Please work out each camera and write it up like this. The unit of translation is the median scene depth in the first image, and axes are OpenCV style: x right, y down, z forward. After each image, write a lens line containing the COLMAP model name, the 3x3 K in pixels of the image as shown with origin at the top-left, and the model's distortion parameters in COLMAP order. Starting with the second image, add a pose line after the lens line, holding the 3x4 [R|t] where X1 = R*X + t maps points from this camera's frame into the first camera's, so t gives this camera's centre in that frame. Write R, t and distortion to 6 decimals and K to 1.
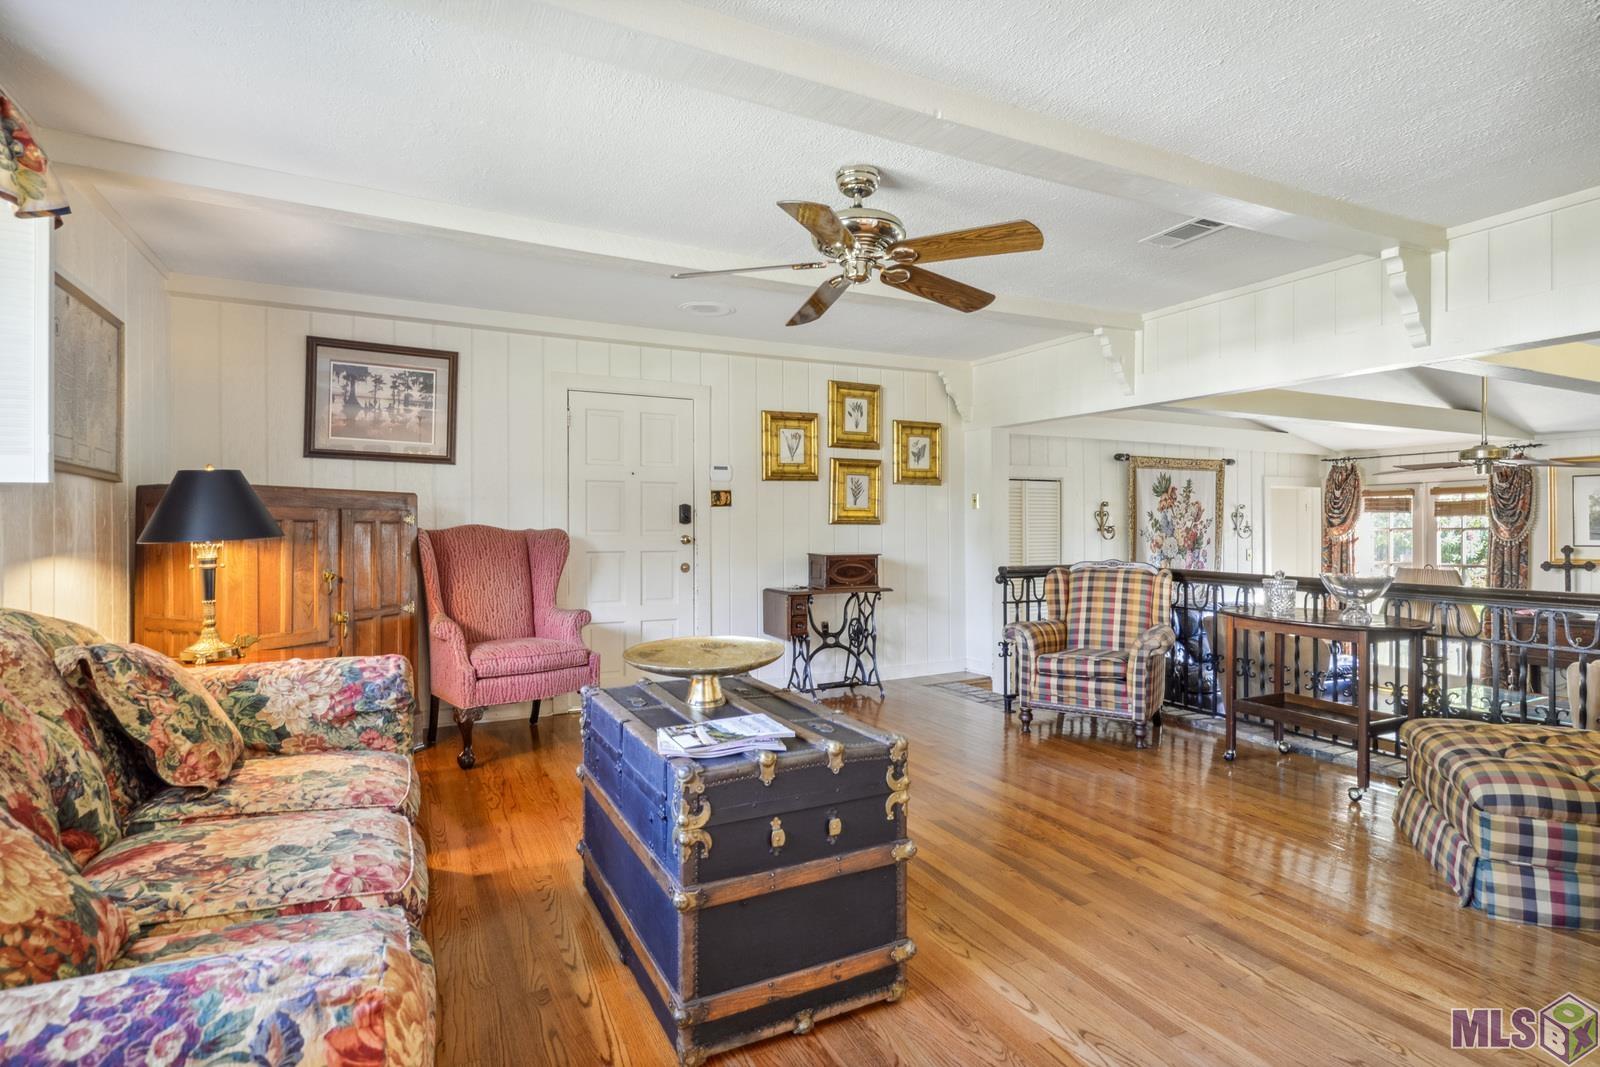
lens RADIAL K [[813.4, 0, 808.6], [0, 813.4, 528.6], [0, 0, 1]] dist [0.003838, 0.000459]
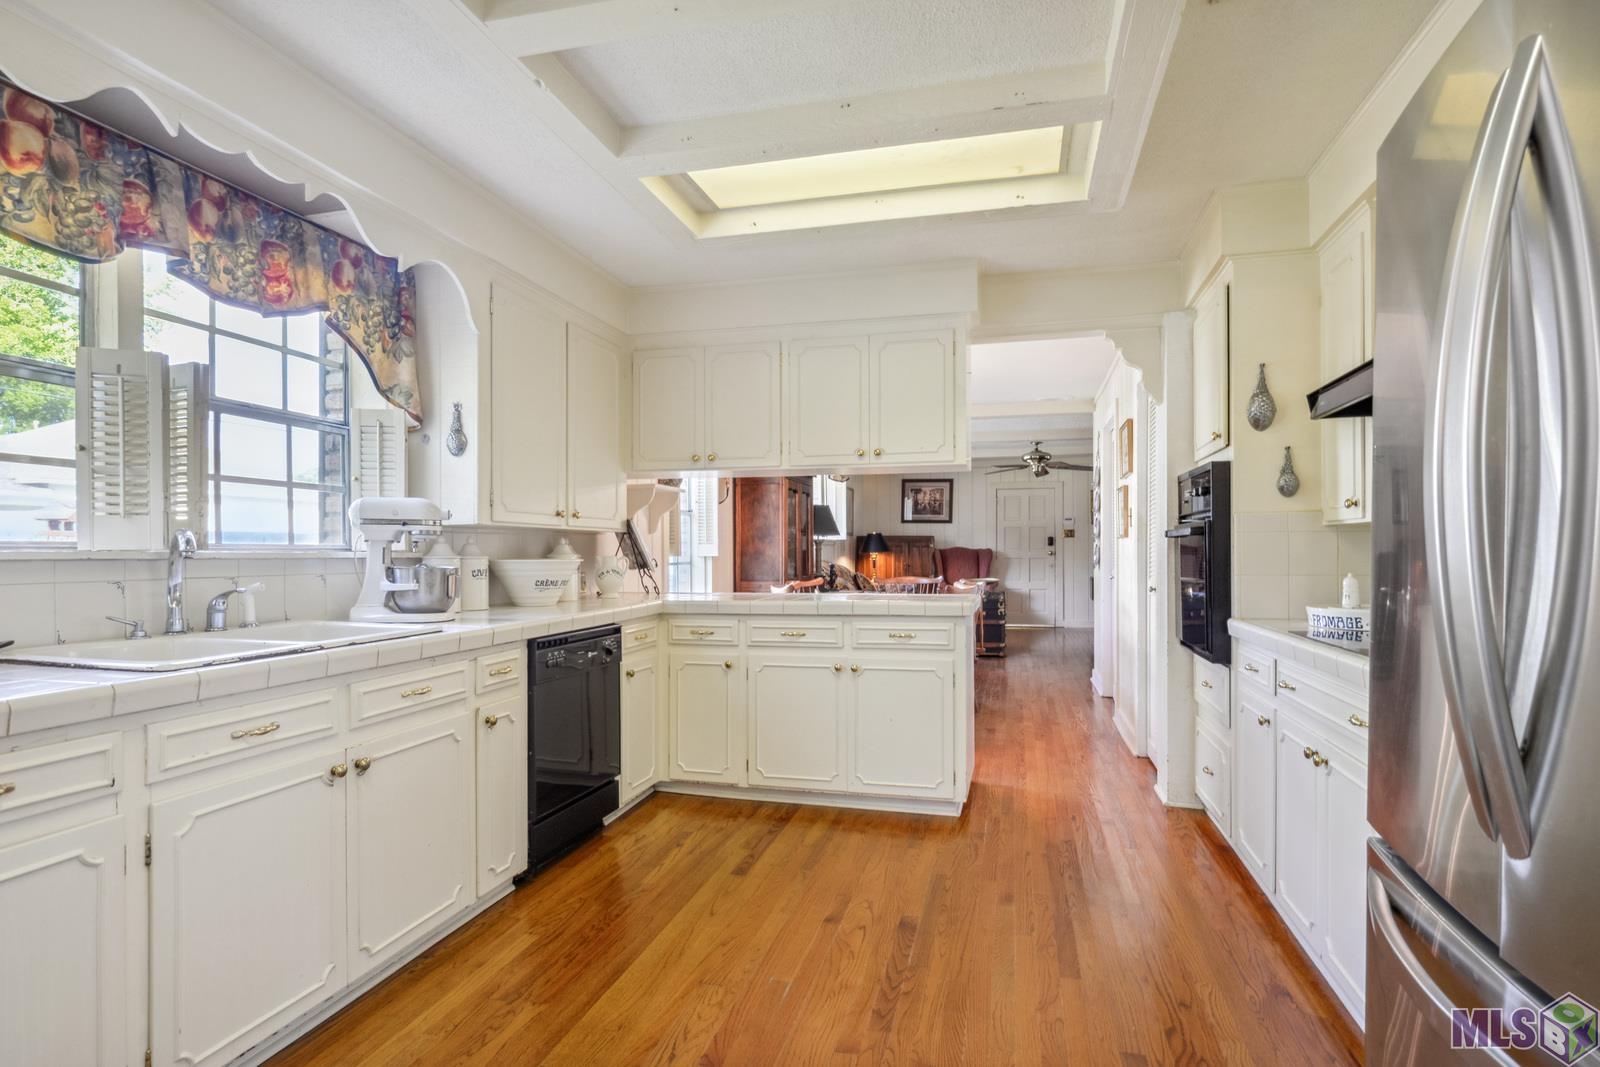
lens RADIAL K [[813.4, 0, 801.7], [0, 813.4, 544.6], [0, 0, 1]] dist [0.003838, 0.000459]
pose [[0.750625, -0.006150, -0.660700, 0.940453], [0.004355, 0.999981, -0.004360, -0.003059], [0.660714, 0.000396, 0.750637, -1.283487]]
